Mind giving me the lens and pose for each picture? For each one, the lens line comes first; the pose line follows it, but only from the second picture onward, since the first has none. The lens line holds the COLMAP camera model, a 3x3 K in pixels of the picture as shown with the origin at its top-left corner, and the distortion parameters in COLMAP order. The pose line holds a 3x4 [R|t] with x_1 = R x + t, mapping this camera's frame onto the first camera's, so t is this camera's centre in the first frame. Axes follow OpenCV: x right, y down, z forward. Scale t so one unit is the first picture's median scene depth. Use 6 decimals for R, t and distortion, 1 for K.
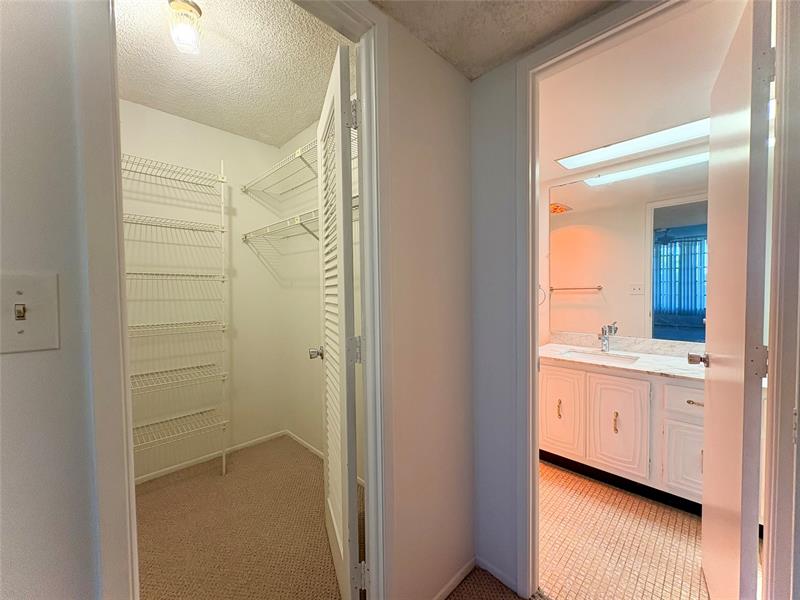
lens RADIAL K [[320.1, 0, 400.0], [0, 320.1, 300.0], [0, 0, 1]] dist [-0.000621, 0.000083]
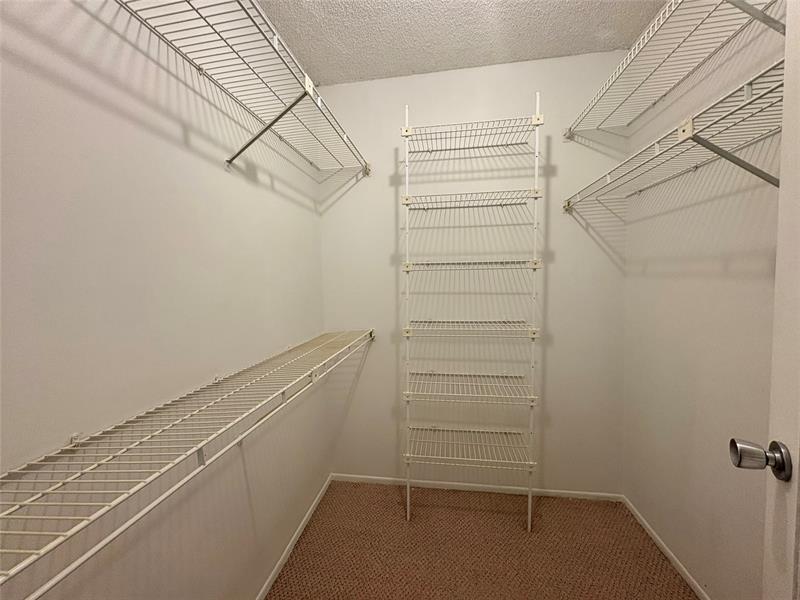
lens RADIAL K [[320.1, 0, 400.0], [0, 320.1, 300.0], [0, 0, 1]] dist [-0.000621, 0.000083]
pose [[0.603711, 0.040271, -0.796185, -0.159501], [-0.007463, 0.998965, 0.044868, -0.018391], [0.797168, -0.021145, 0.603387, 0.319627]]
